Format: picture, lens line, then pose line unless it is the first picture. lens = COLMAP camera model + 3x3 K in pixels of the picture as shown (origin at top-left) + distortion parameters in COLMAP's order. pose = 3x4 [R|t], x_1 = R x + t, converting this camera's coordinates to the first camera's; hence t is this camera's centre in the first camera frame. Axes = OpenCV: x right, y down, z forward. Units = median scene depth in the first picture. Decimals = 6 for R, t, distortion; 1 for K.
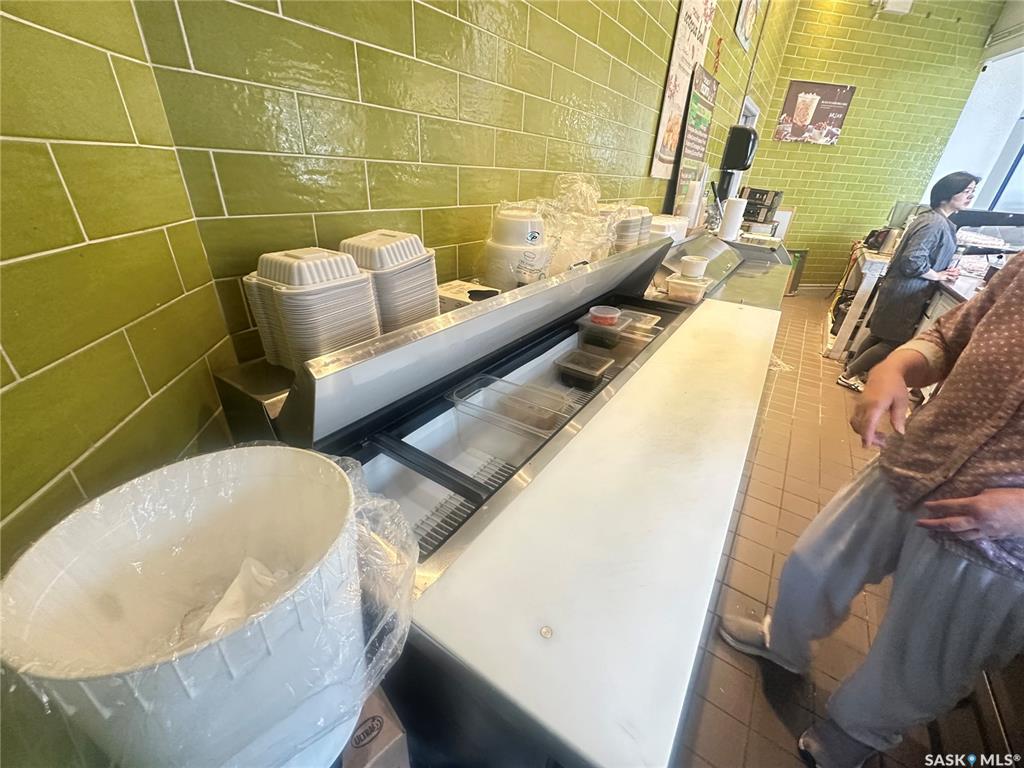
lens RADIAL K [[408.5, 0, 512.0], [0, 408.5, 384.0], [0, 0, 1]] dist [-0.003308, 0.000192]
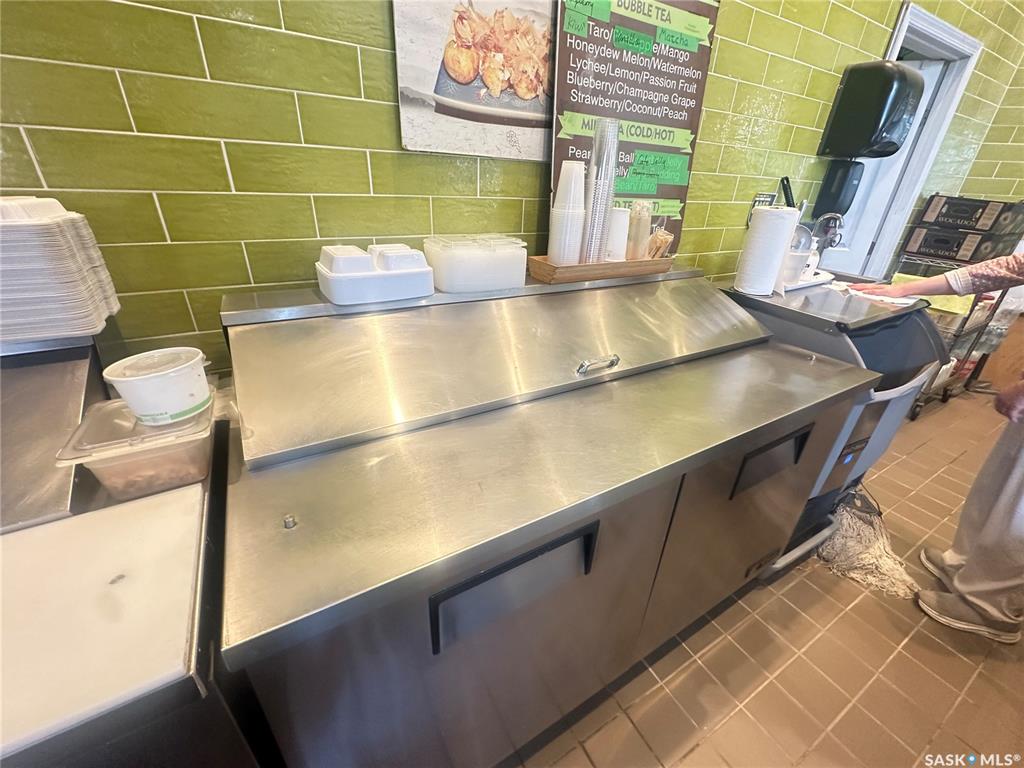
lens RADIAL K [[408.5, 0, 512.0], [0, 408.5, 384.0], [0, 0, 1]] dist [-0.003308, 0.000192]
pose [[0.902648, 0.178830, -0.391468, 0.314112], [-0.193113, 0.981172, 0.002939, -0.128161], [0.384623, 0.072944, 0.920187, 0.301825]]
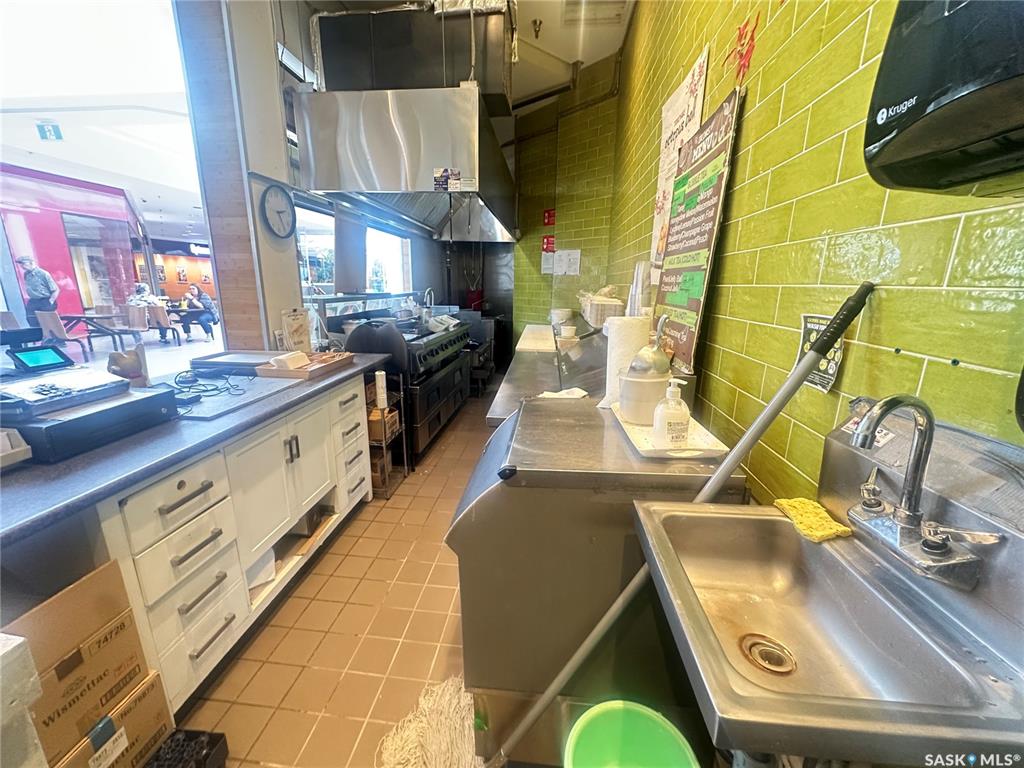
lens RADIAL K [[408.5, 0, 512.0], [0, 408.5, 384.0], [0, 0, 1]] dist [-0.003308, 0.000192]
pose [[-0.873491, 0.054194, -0.483815, 0.550406], [-0.275118, 0.764941, 0.582388, -0.386198], [0.401652, 0.641816, -0.653259, 0.801031]]
